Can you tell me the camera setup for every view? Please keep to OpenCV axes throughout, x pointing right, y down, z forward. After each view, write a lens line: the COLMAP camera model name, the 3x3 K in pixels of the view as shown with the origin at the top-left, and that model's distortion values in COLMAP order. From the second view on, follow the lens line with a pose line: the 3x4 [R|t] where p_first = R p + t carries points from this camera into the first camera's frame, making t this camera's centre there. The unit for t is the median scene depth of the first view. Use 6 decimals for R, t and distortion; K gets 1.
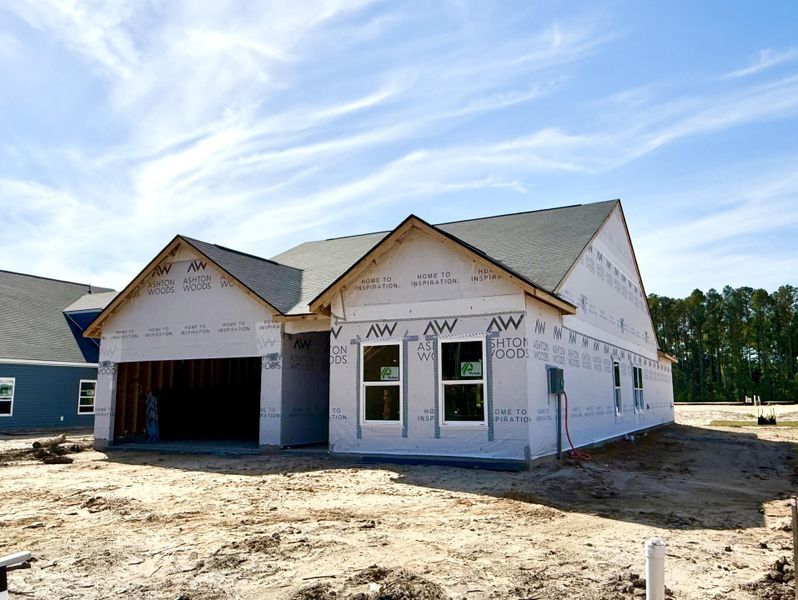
lens RADIAL K [[656.8, 0, 406.8], [0, 656.8, 293.5], [0, 0, 1]] dist [-0.007274, 0.007080]
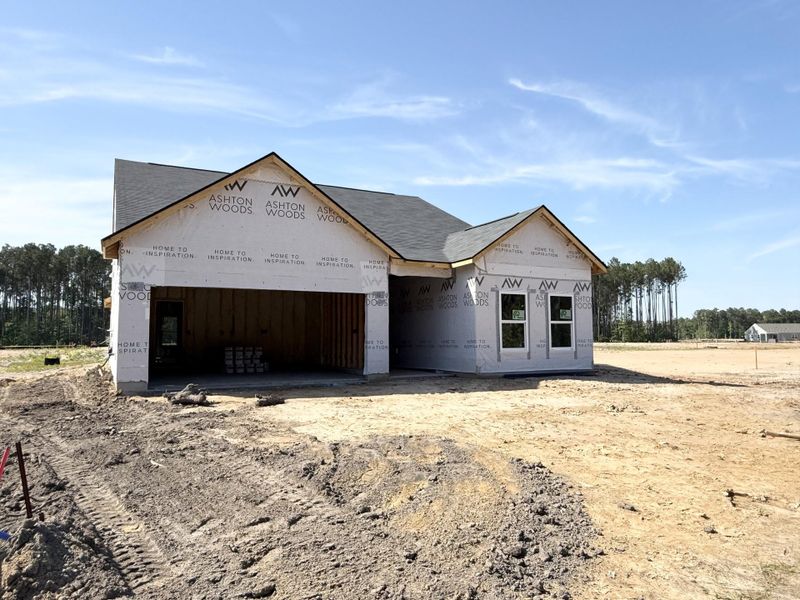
lens RADIAL K [[570.0, 0, 405.8], [0, 570.0, 304.9], [0, 0, 1]] dist [0.010429, -0.006450]
pose [[0.576889, 0.050873, 0.815237, -0.868795], [-0.128021, 0.991355, 0.028728, 0.072732], [-0.806728, -0.120940, 0.578414, 0.370839]]
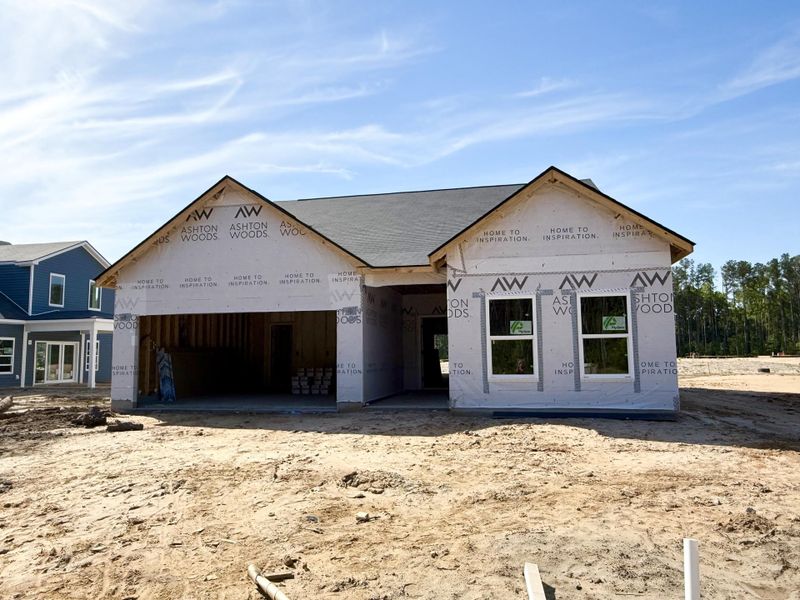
lens RADIAL K [[570.0, 0, 393.2], [0, 570.0, 303.4], [0, 0, 1]] dist [0.010429, -0.006450]
pose [[0.964424, 0.019007, 0.263675, -0.329713], [-0.036119, 0.997532, 0.060203, 0.030703], [-0.261880, -0.067585, 0.962731, 0.169330]]
